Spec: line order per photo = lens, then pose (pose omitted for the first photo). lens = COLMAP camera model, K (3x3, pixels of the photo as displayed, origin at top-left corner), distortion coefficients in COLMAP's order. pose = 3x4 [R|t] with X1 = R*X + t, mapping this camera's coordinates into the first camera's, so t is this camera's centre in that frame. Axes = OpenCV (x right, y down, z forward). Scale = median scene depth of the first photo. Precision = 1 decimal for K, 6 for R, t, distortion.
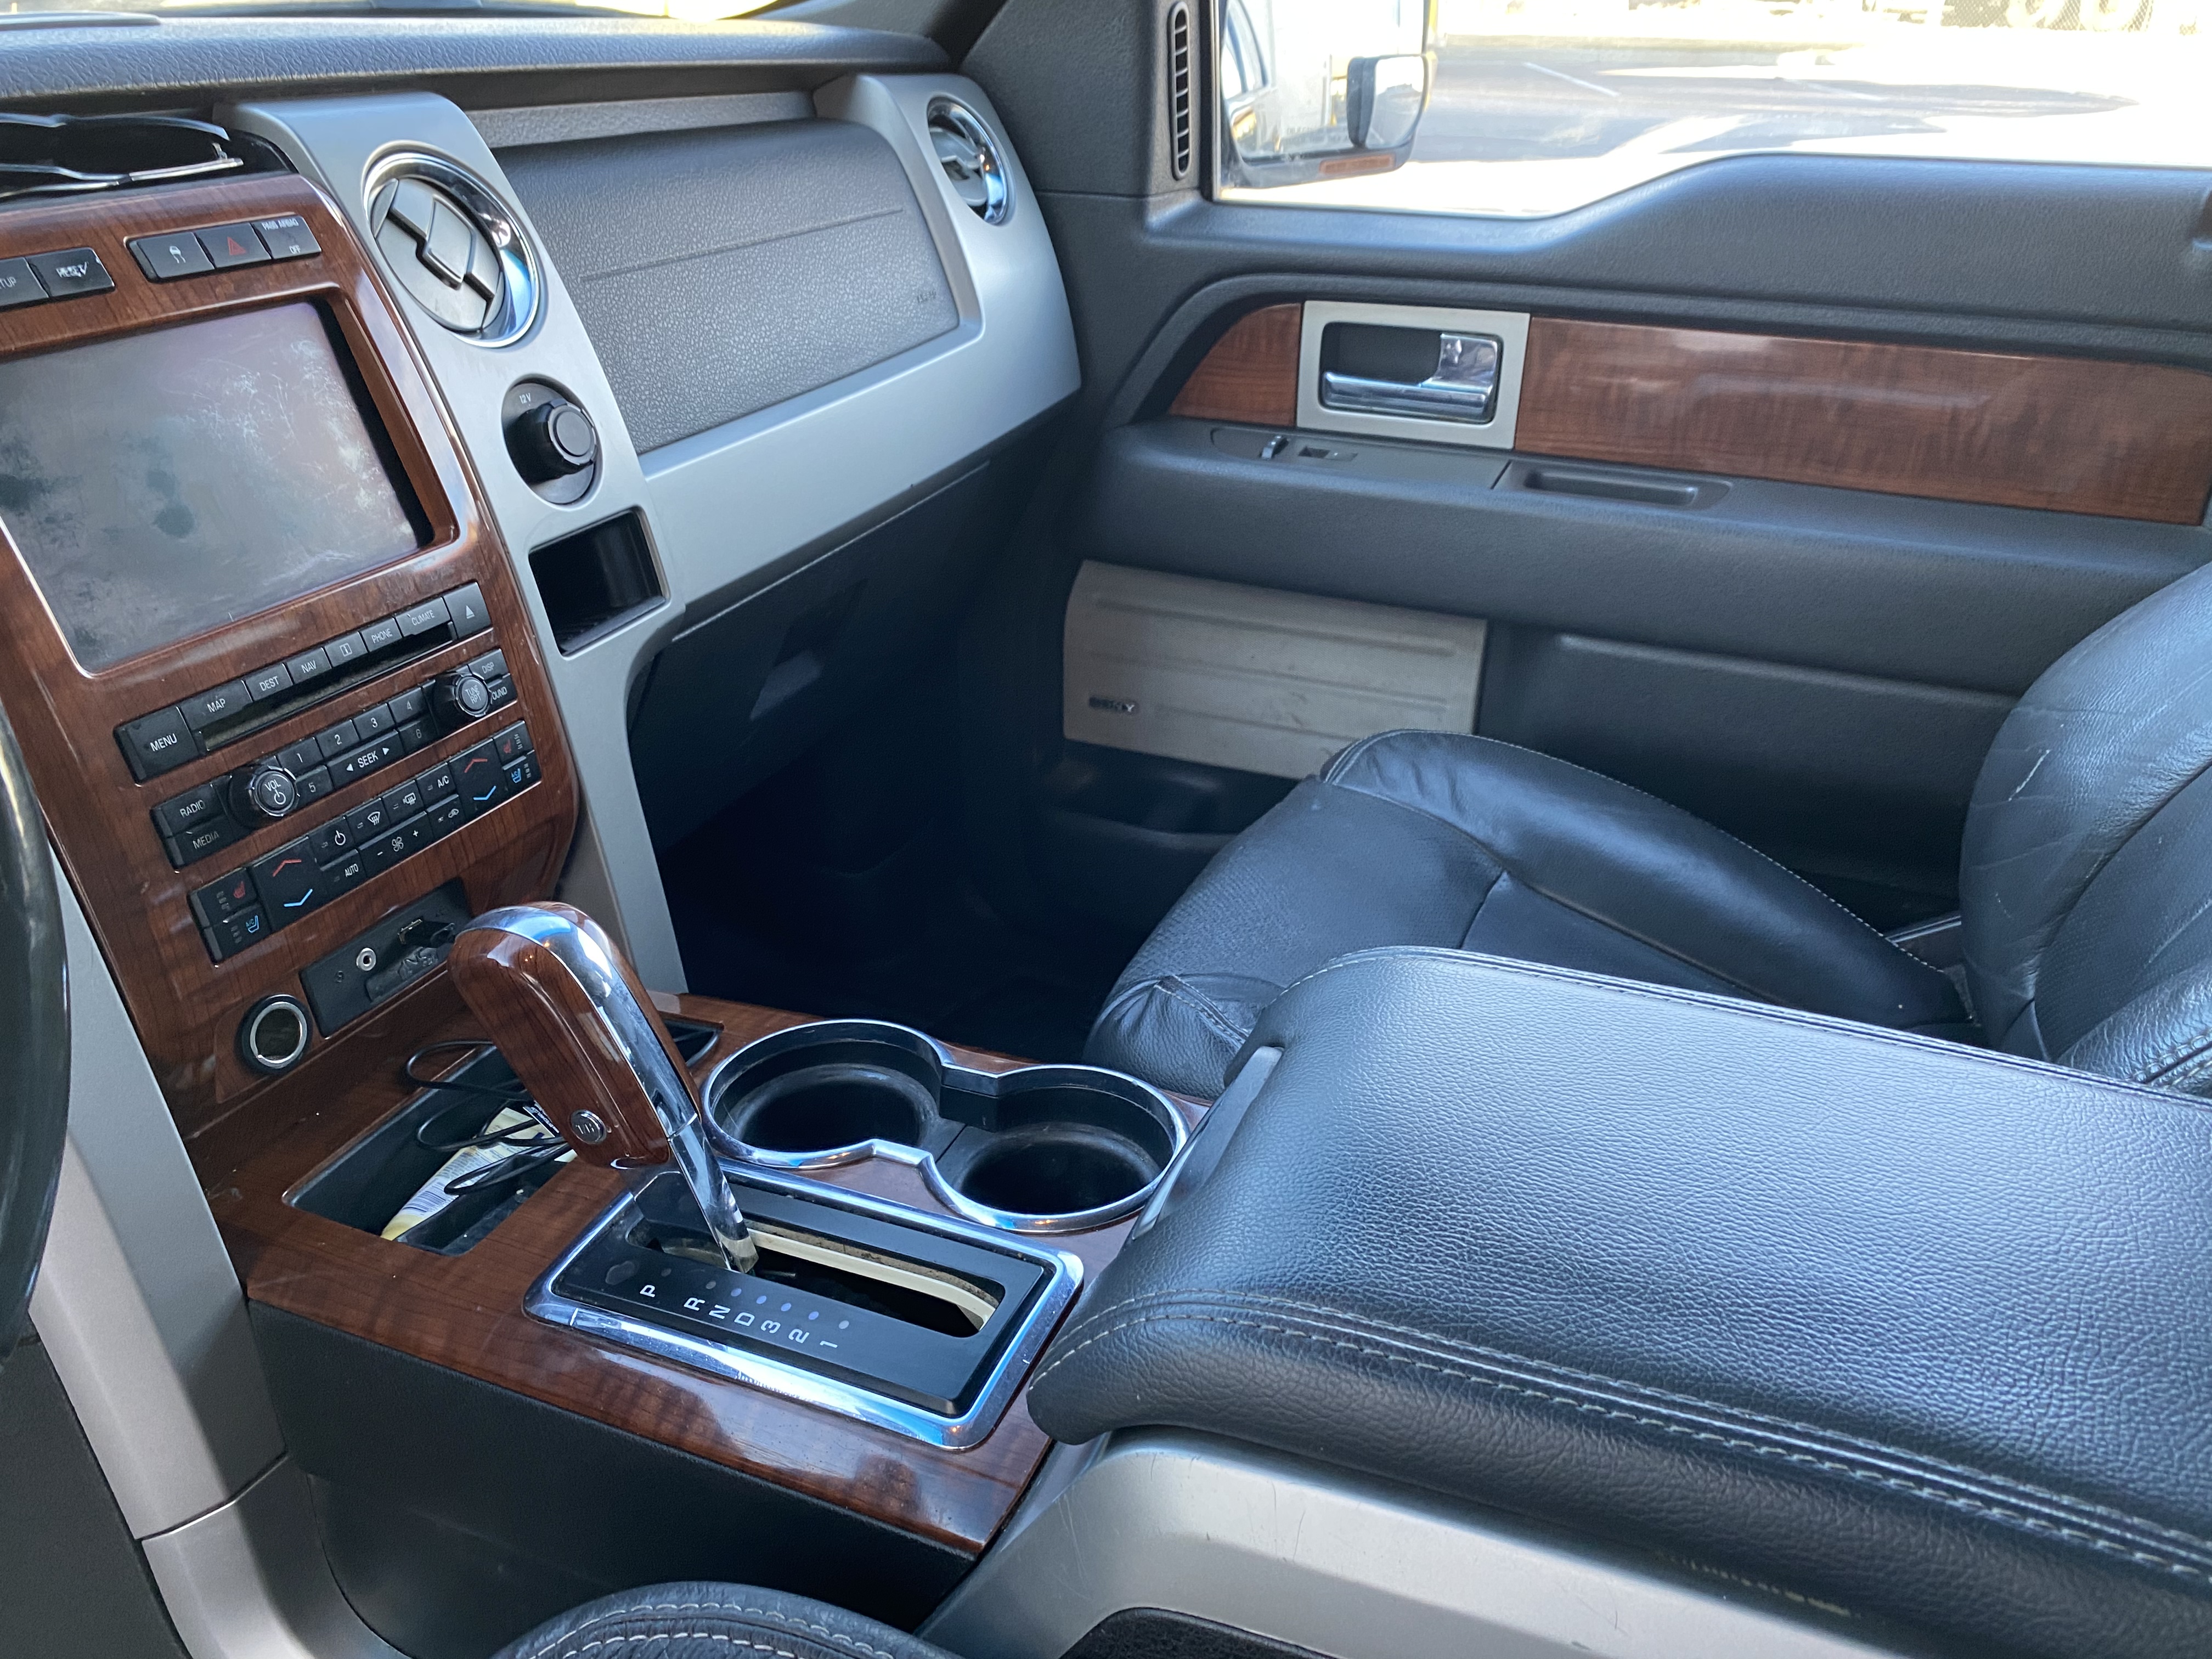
lens RADIAL K [[1649.8, 0, 1099.9], [0, 1649.8, 858.5], [0, 0, 1]] dist [-0.002534, -0.009493]
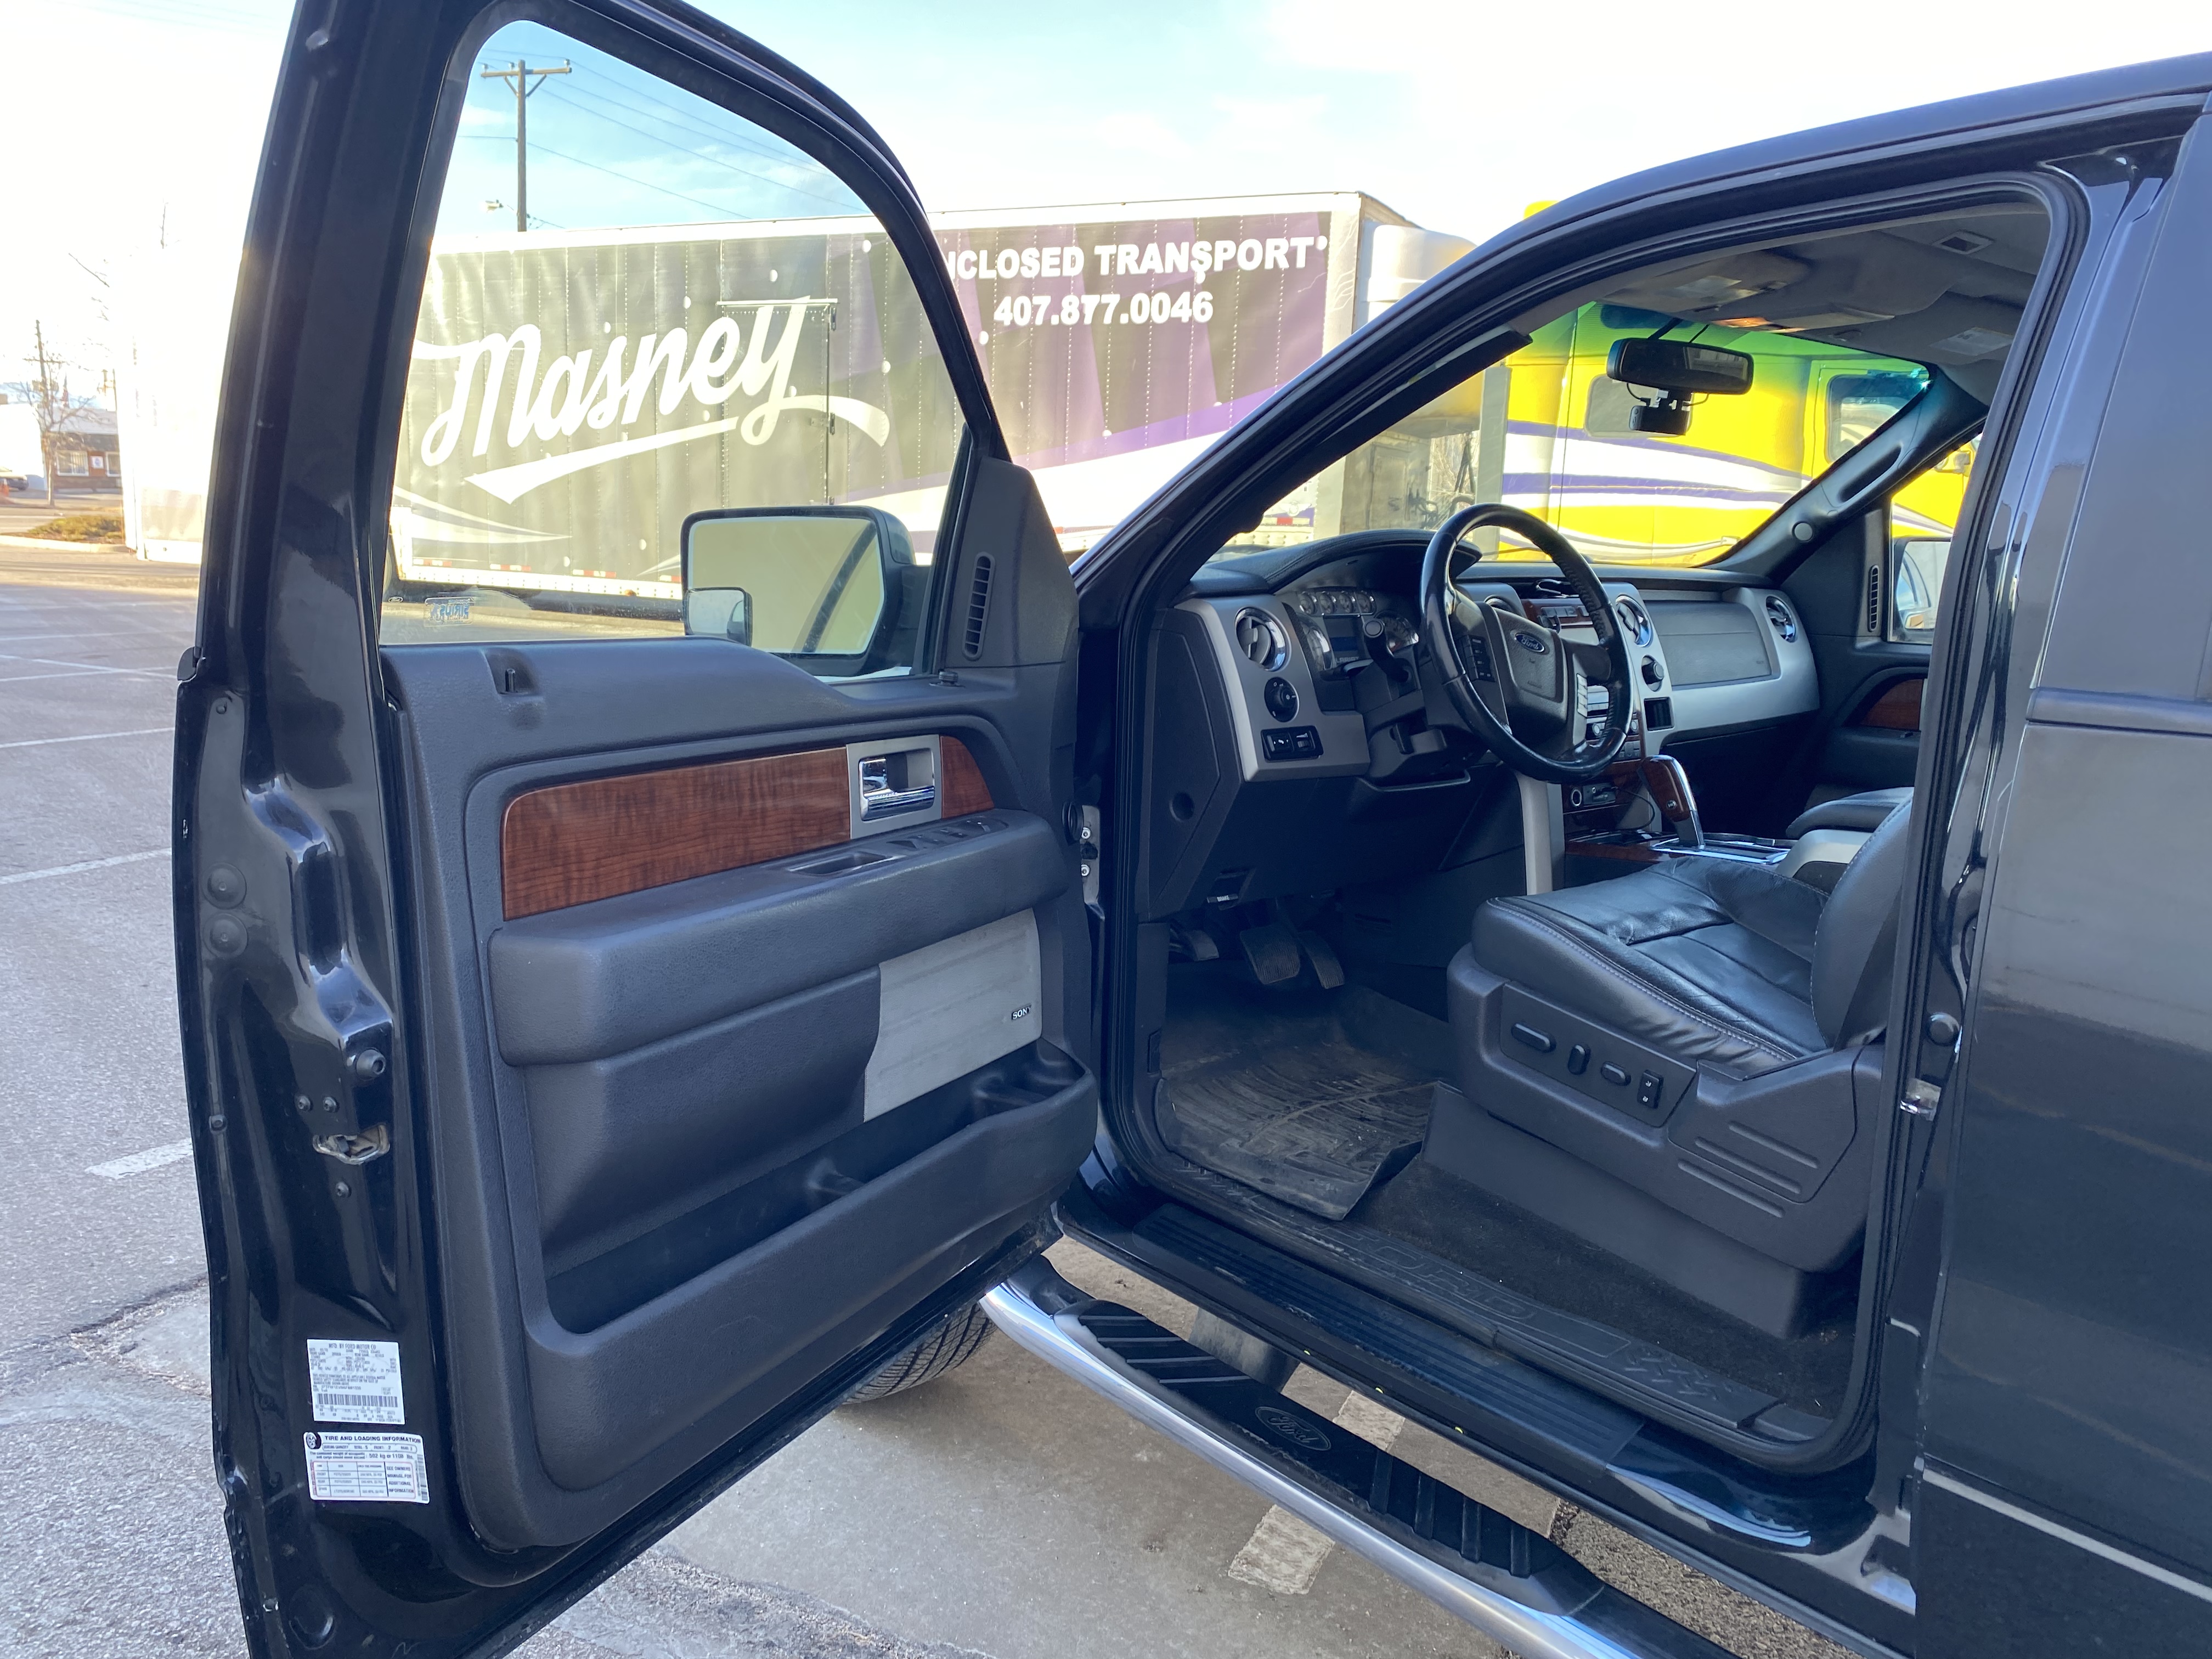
lens RADIAL K [[1658.7, 0, 1074.8], [0, 1658.7, 833.3], [0, 0, 1]] dist [-0.002659, -0.038830]
pose [[0.900231, 0.081954, -0.427631, 0.095132], [-0.214573, 0.938090, -0.271928, 1.286982], [0.378871, 0.336556, 0.862083, -2.381891]]
